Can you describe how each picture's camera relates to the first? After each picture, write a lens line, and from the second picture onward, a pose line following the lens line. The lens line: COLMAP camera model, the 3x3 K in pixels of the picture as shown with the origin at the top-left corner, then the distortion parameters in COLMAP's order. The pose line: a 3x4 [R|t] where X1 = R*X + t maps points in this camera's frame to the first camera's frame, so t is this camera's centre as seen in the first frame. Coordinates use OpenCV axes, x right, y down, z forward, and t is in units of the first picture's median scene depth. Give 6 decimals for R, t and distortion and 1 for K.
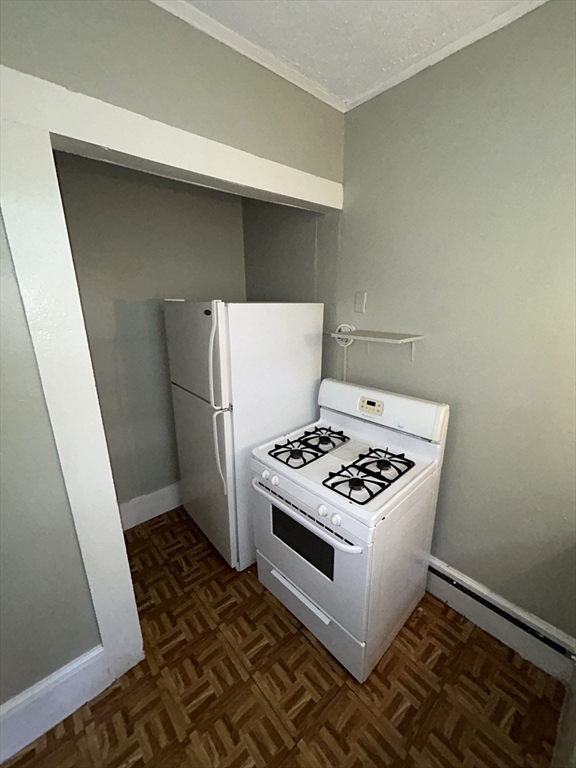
lens RADIAL K [[311.4, 0, 289.3], [0, 311.4, 385.2], [0, 0, 1]] dist [-0.000172, 0.000525]
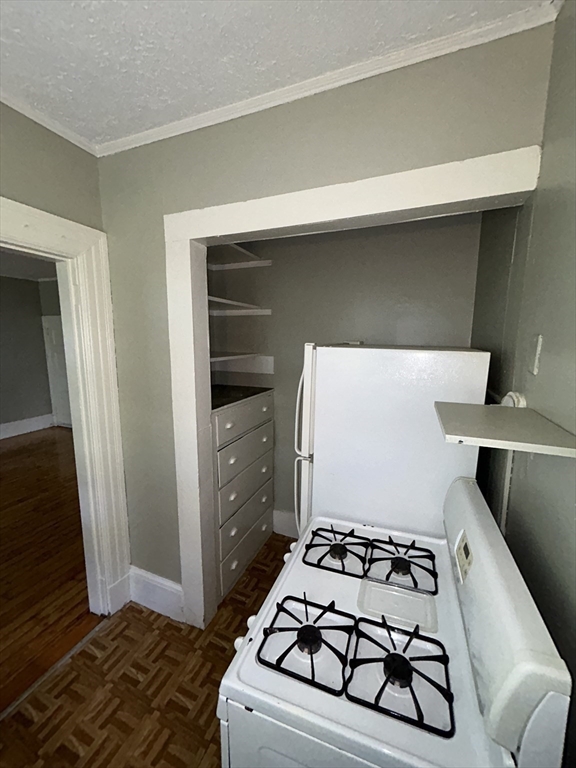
lens RADIAL K [[311.4, 0, 289.3], [0, 311.4, 385.2], [0, 0, 1]] dist [-0.000172, 0.000525]
pose [[0.442626, 0.146778, -0.884612, 0.566809], [-0.253368, 0.966785, 0.033636, -0.151421], [0.860167, 0.209244, 0.465113, 0.484705]]
